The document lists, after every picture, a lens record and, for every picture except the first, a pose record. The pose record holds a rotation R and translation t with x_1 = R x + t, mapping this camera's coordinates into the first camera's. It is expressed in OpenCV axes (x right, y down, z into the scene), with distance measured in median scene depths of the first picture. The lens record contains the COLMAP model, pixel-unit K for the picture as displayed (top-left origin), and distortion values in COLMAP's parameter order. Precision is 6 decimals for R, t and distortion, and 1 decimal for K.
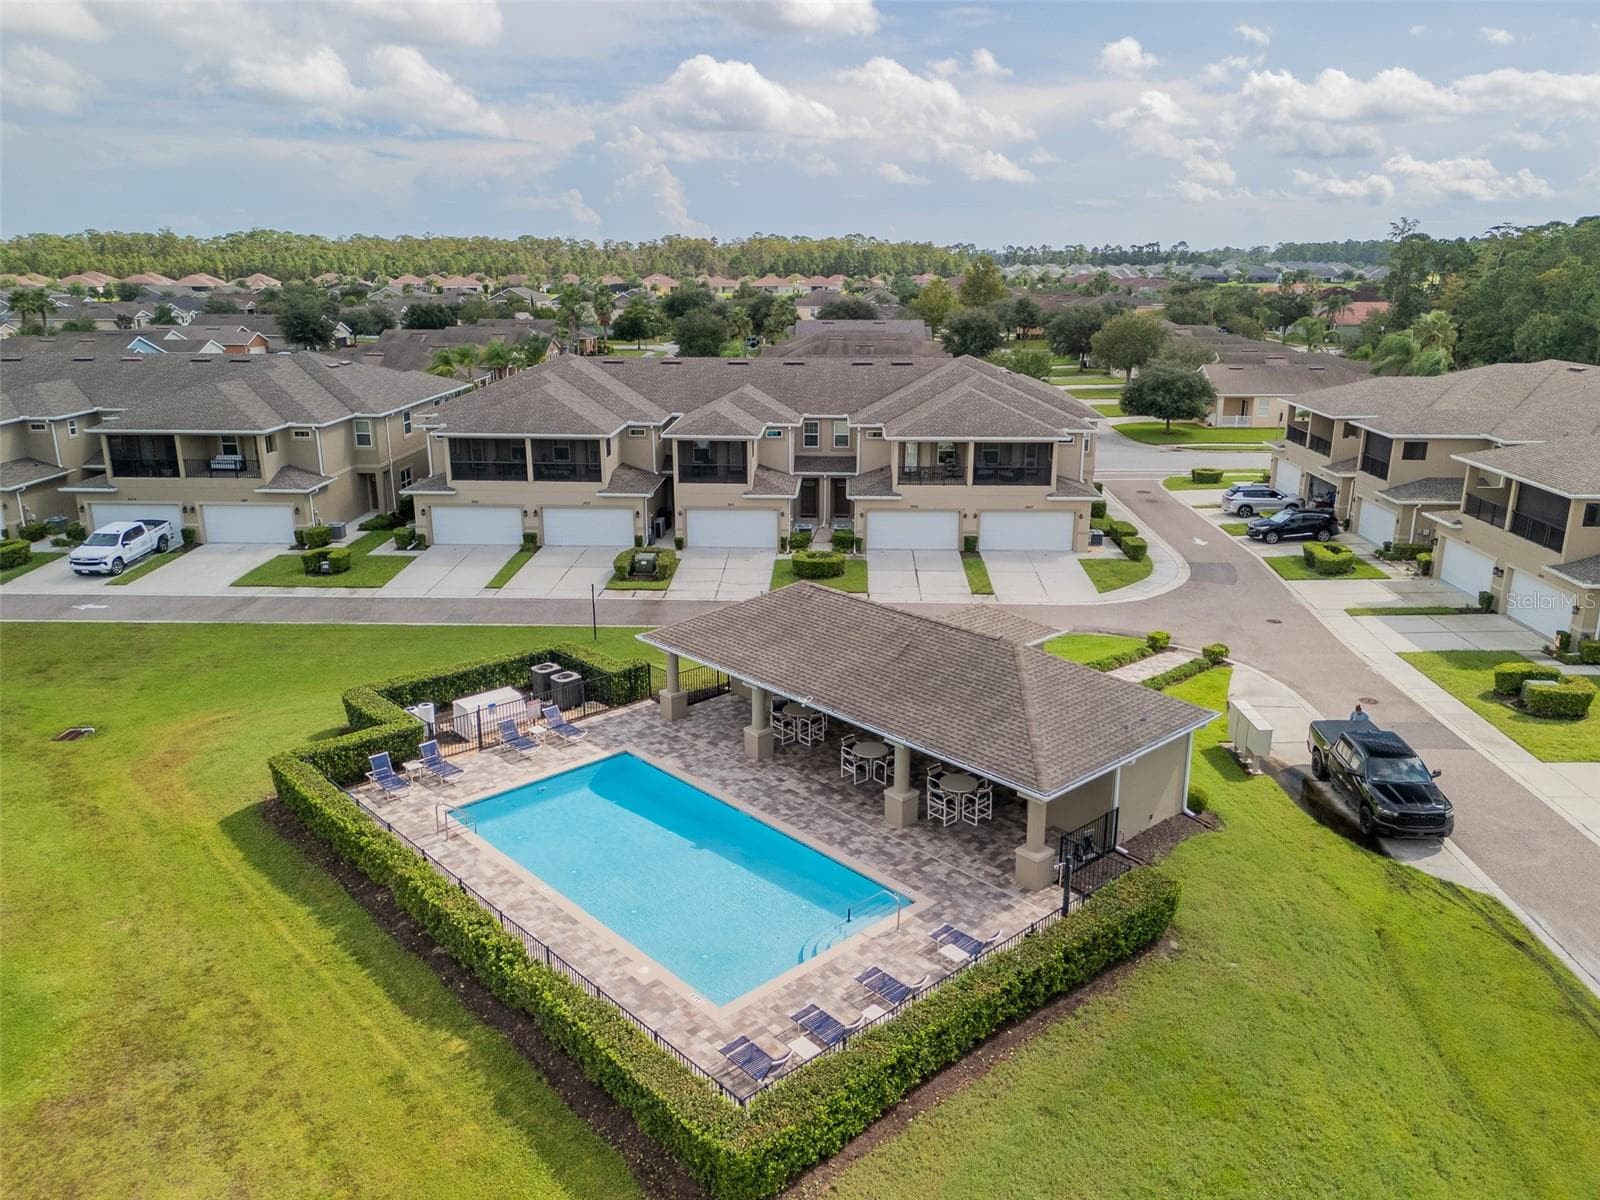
lens RADIAL K [[1185.4, 0, 788.9], [0, 1185.4, 605.2], [0, 0, 1]] dist [0.062034, -0.054604]
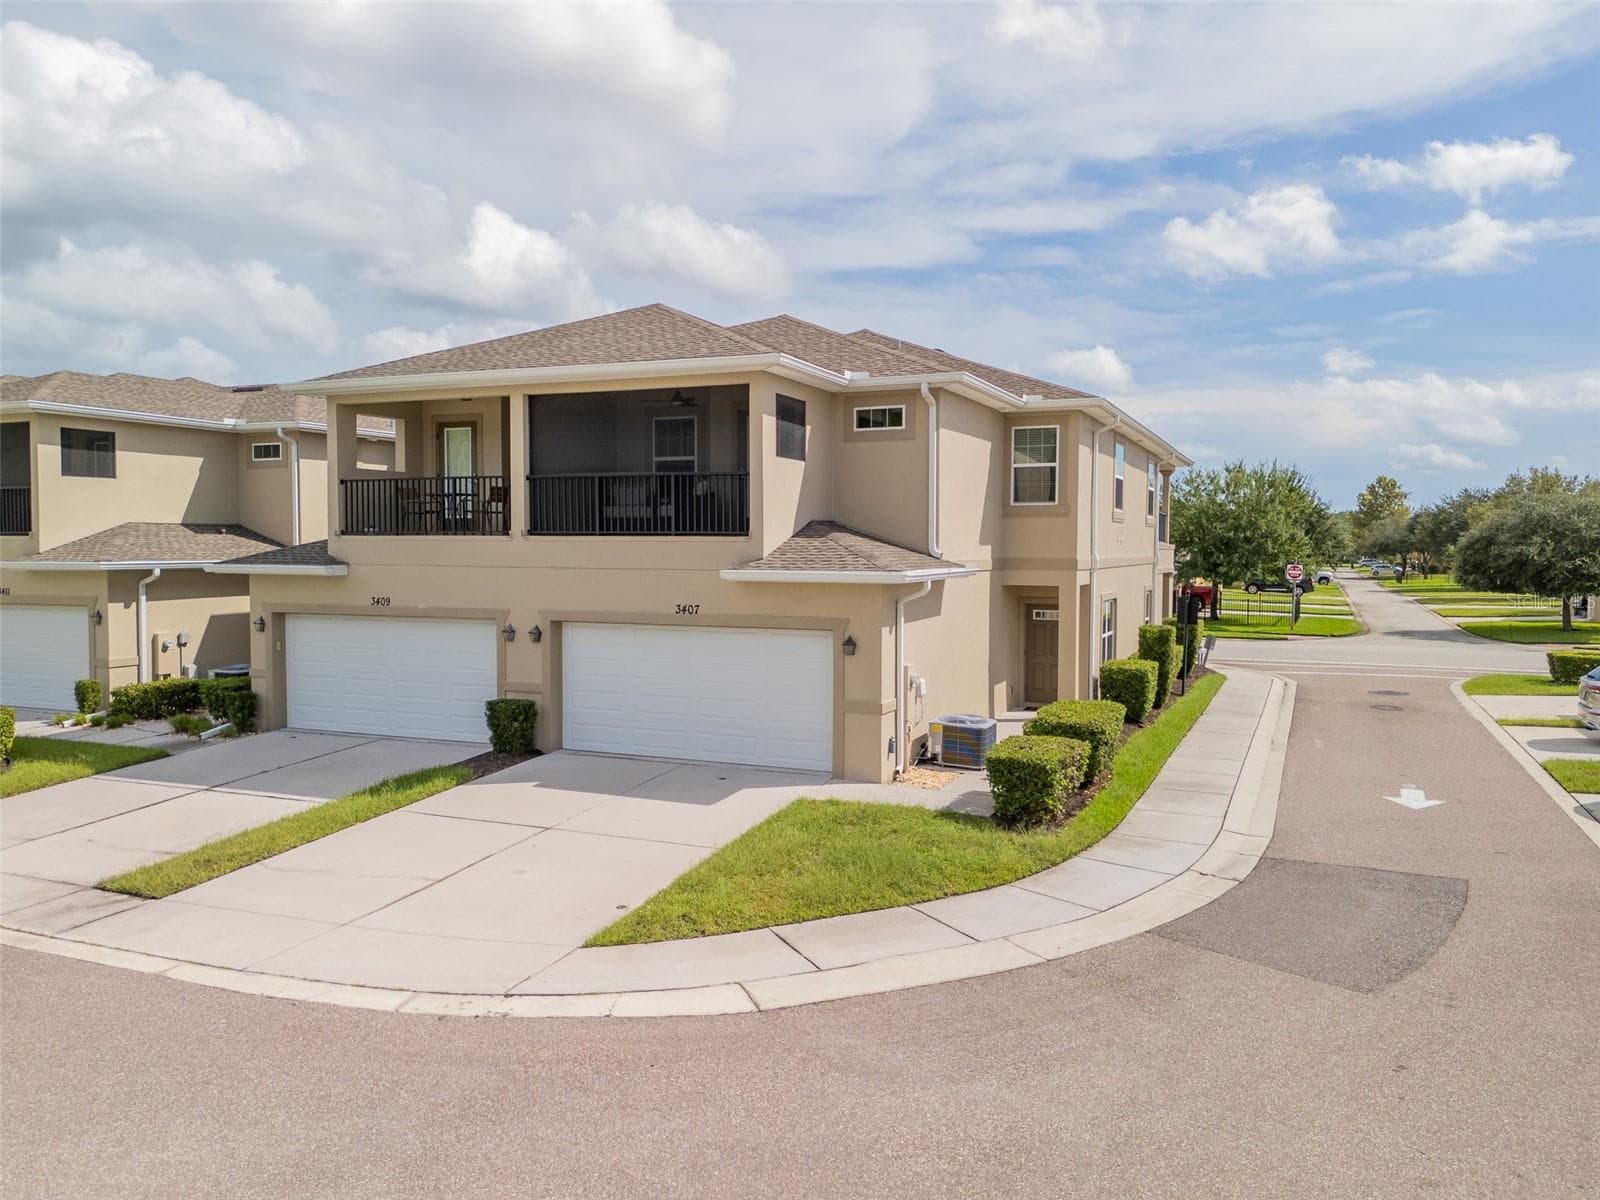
lens RADIAL K [[1185.4, 0, 797.0], [0, 1185.4, 601.1], [0, 0, 1]] dist [0.062034, -0.054604]
pose [[0.935390, 0.023469, -0.352837, 0.324623], [-0.106540, 0.970135, -0.217914, -0.023470], [0.337186, 0.241426, 0.909956, 0.729758]]
